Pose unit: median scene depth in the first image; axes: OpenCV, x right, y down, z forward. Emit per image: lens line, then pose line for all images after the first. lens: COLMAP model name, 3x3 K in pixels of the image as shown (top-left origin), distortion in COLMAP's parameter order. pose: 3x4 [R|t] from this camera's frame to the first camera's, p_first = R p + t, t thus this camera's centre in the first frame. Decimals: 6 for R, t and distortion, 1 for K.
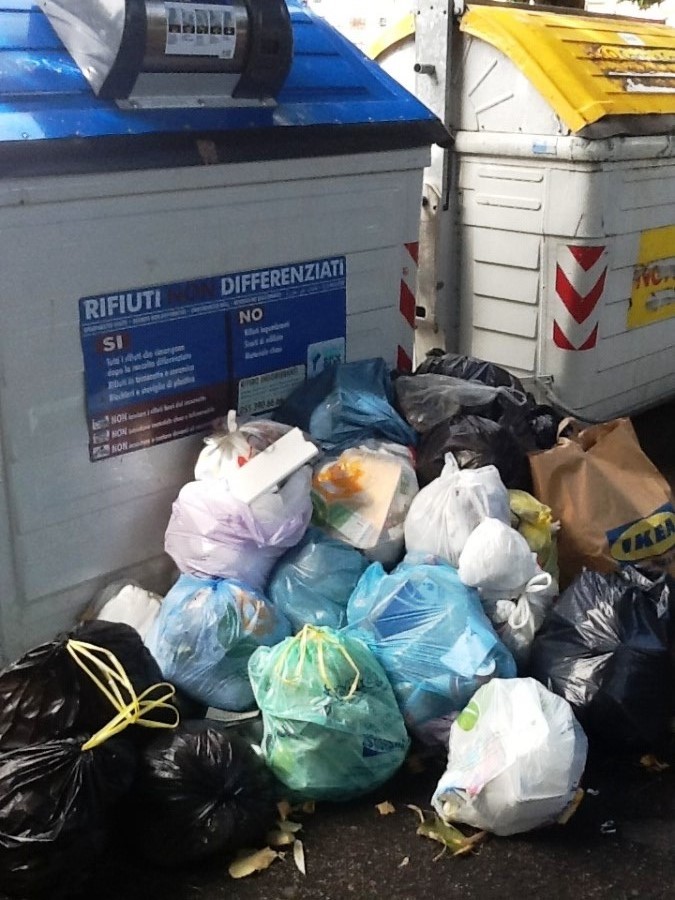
lens RADIAL K [[1077.3, 0, 345.6], [0, 1077.3, 448.7], [0, 0, 1]] dist [-0.032973, 0.000000]
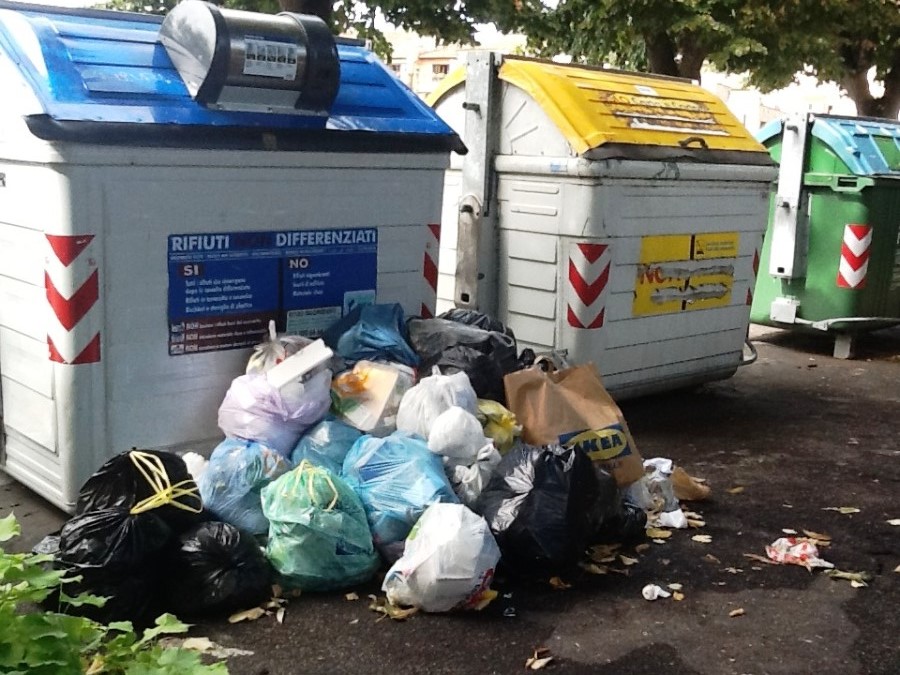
lens RADIAL K [[1077.3, 0, 442.3], [0, 1077.3, 335.9], [0, 0, 1]] dist [-0.032973, 0.000000]
pose [[0.997978, 0.038463, -0.050593, 0.177642], [-0.046173, 0.985819, -0.161333, 0.190640], [0.043670, 0.163343, 0.985602, -0.336739]]
